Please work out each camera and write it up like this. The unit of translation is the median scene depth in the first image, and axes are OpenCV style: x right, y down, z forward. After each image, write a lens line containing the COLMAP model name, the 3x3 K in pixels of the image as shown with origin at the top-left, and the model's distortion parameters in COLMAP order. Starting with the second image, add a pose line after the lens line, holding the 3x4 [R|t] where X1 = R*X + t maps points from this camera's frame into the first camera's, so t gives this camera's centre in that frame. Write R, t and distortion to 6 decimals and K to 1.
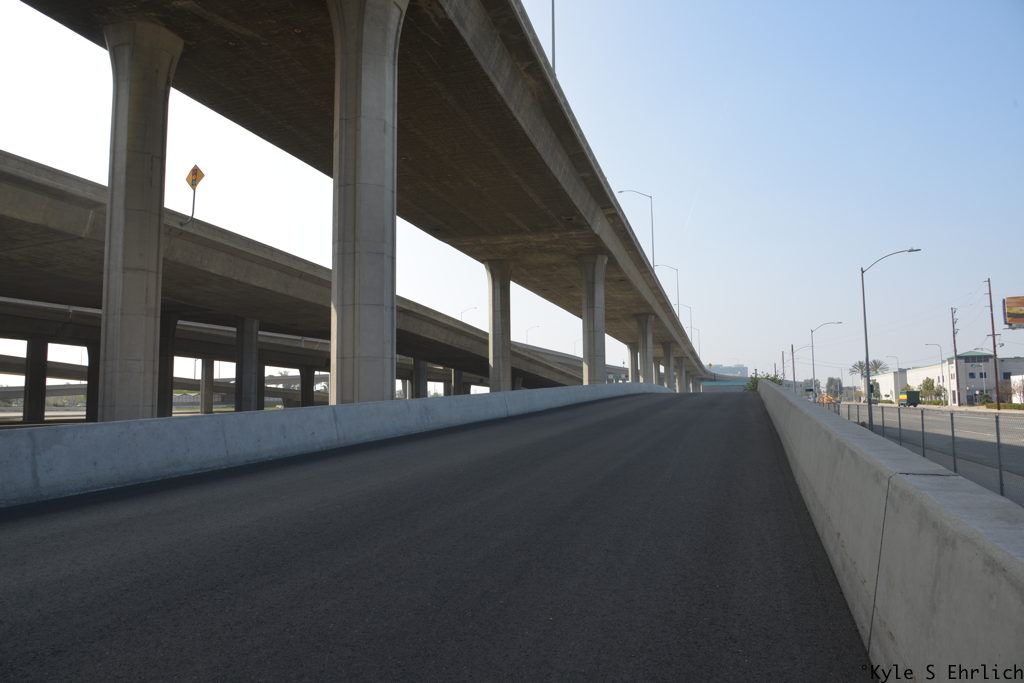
lens RADIAL K [[697.8, 0, 509.7], [0, 697.8, 343.3], [0, 0, 1]] dist [-0.032262, -0.001383]
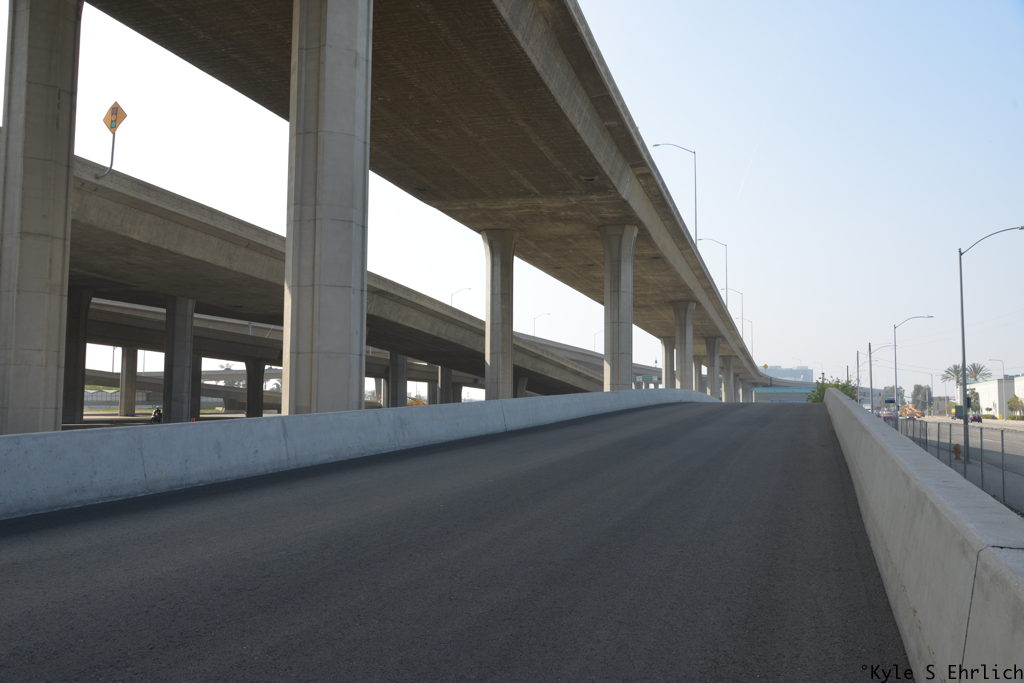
lens RADIAL K [[882.8, 0, 513.4], [0, 882.8, 344.1], [0, 0, 1]] dist [-0.032271, 0.012031]
pose [[0.999827, 0.018591, 0.001028, 0.000959], [-0.018602, 0.999757, 0.011856, -0.001726], [-0.000807, -0.011873, 0.999929, 0.000903]]
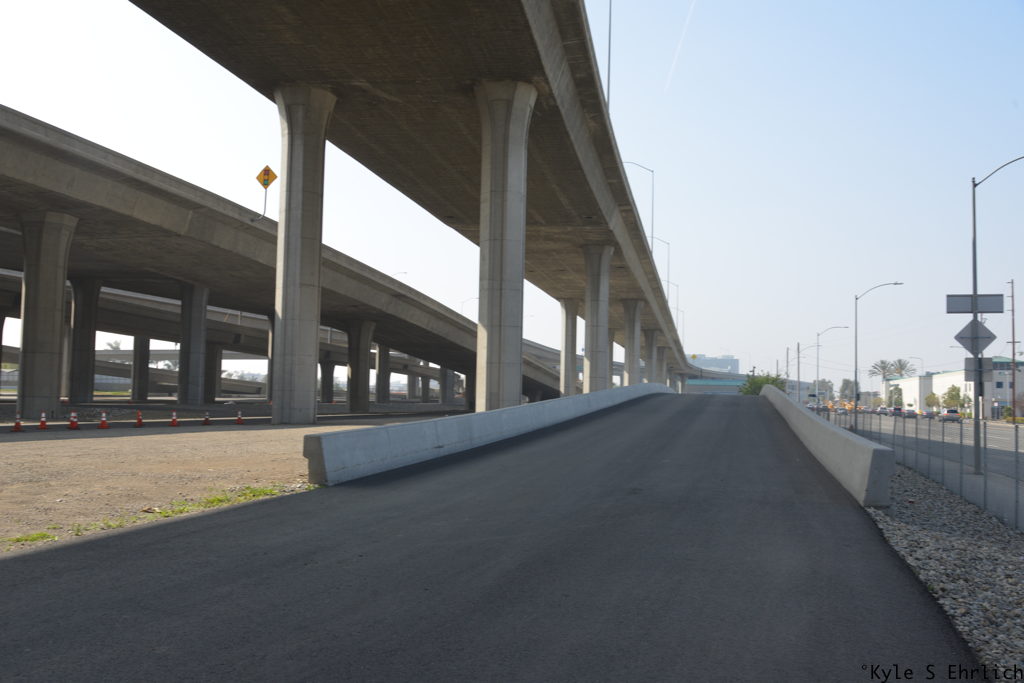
lens RADIAL K [[1015.3, 0, 512.0], [0, 1015.3, 341.5], [0, 0, 1]] dist [-0.027433, 0.014928]
pose [[0.993129, 0.040787, 0.109685, -0.143981], [-0.043939, 0.998683, 0.026473, -0.026889], [-0.108461, -0.031110, 0.993614, -0.360812]]
